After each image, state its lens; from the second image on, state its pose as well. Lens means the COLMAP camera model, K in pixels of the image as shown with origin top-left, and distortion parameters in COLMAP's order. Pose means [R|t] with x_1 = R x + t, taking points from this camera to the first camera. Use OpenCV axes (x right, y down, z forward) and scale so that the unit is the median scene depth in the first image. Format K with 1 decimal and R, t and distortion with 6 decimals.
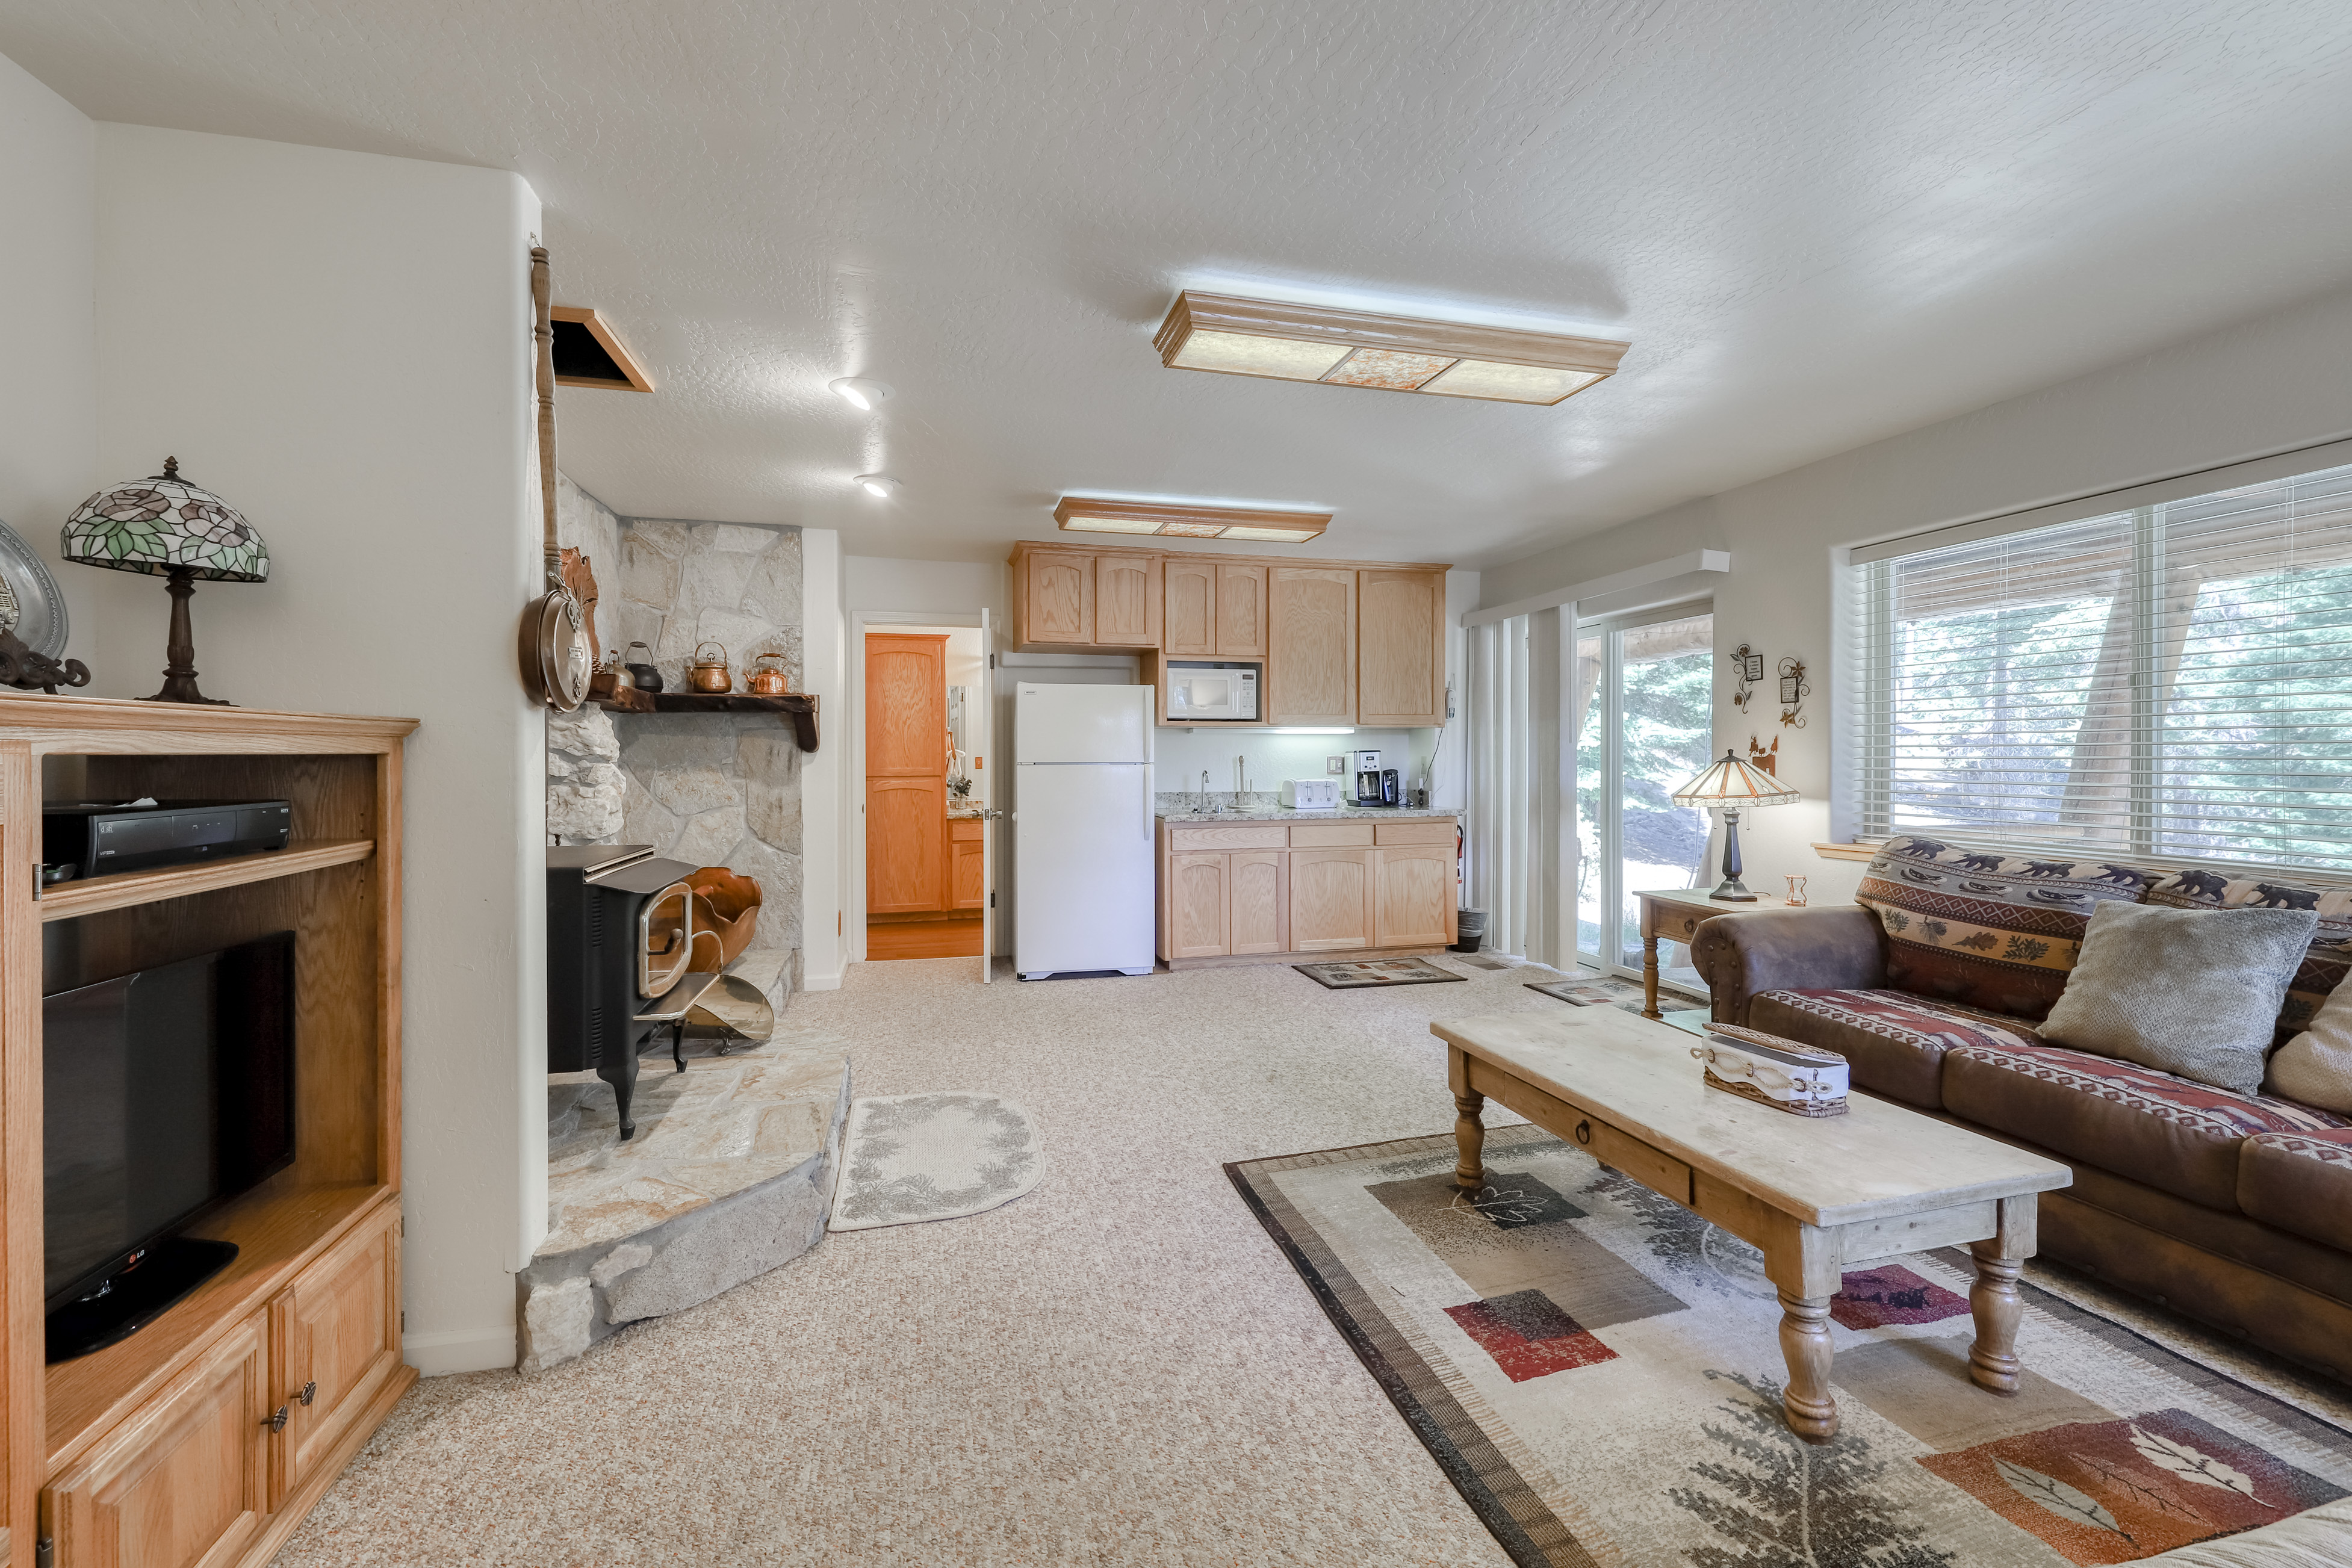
lens RADIAL K [[973.4, 0, 1172.9], [0, 973.4, 762.6], [0, 0, 1]] dist [0.004197, -0.000873]
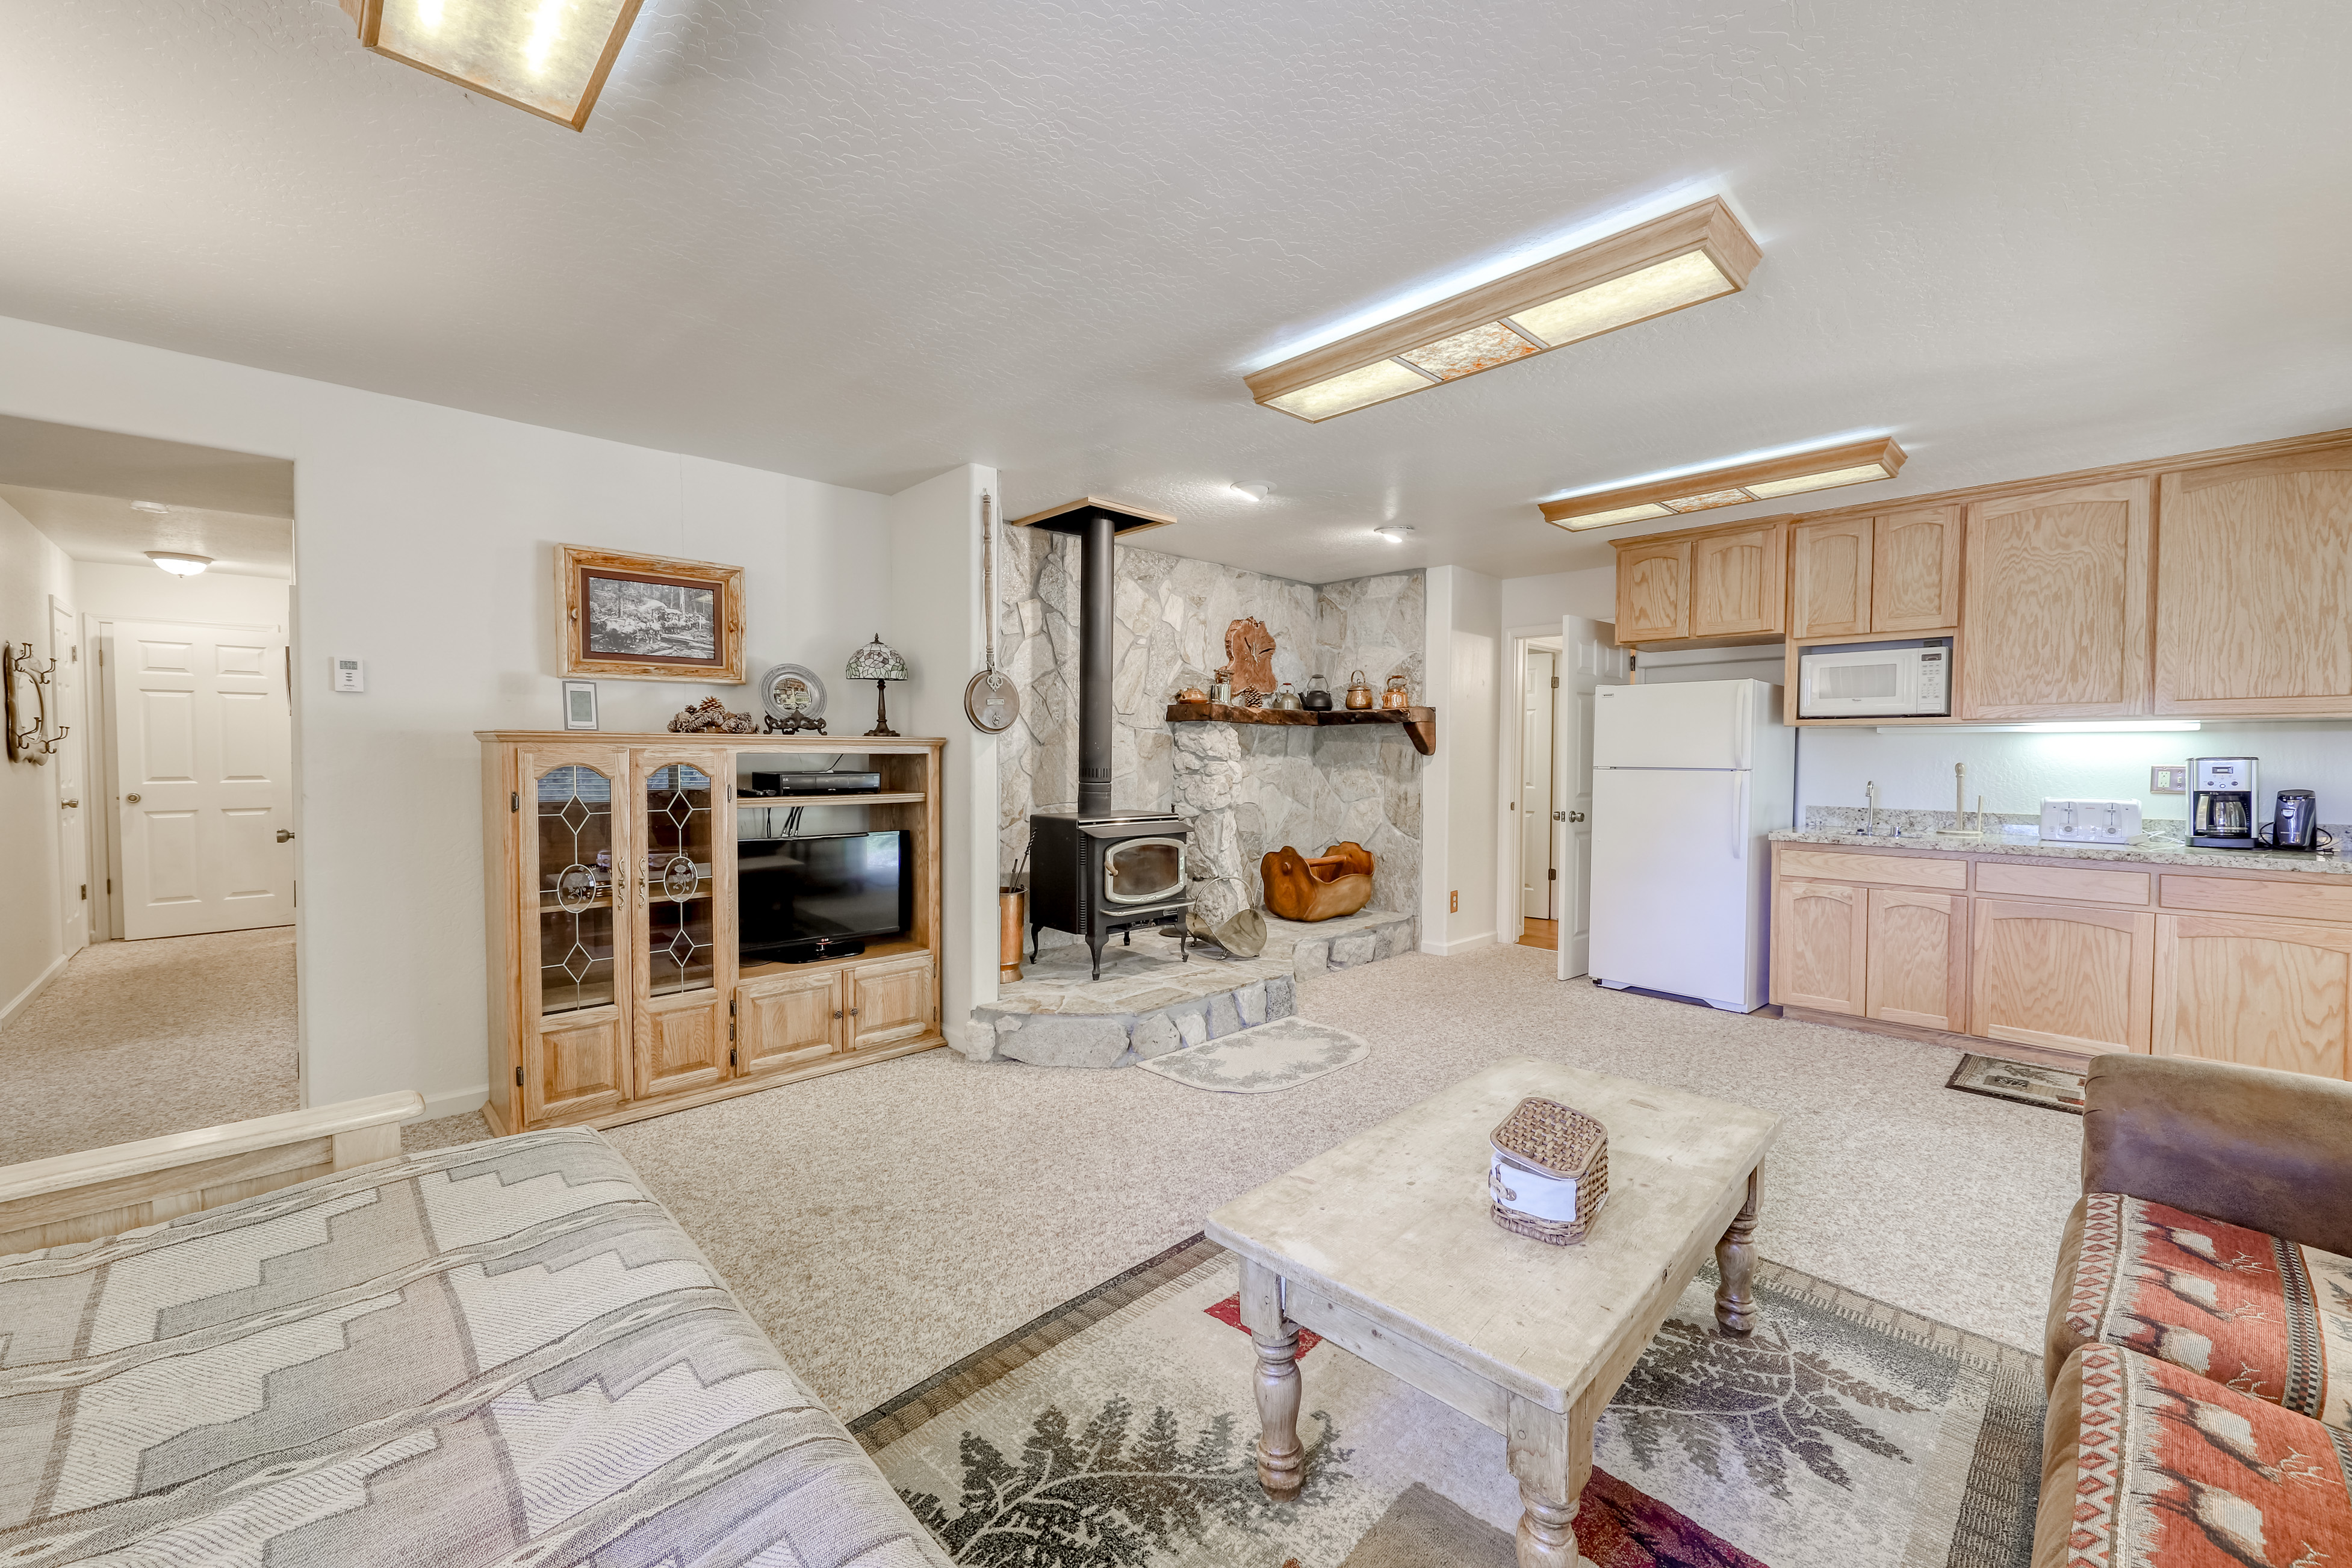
lens RADIAL K [[925.6, 0, 1173.8], [0, 925.6, 781.0], [0, 0, 1]] dist [0.001571, -0.000248]
pose [[0.494580, 0.029023, -0.868647, 0.479269], [-0.014145, 0.999579, 0.025344, -0.003181], [0.869017, -0.000248, 0.494782, 0.167385]]
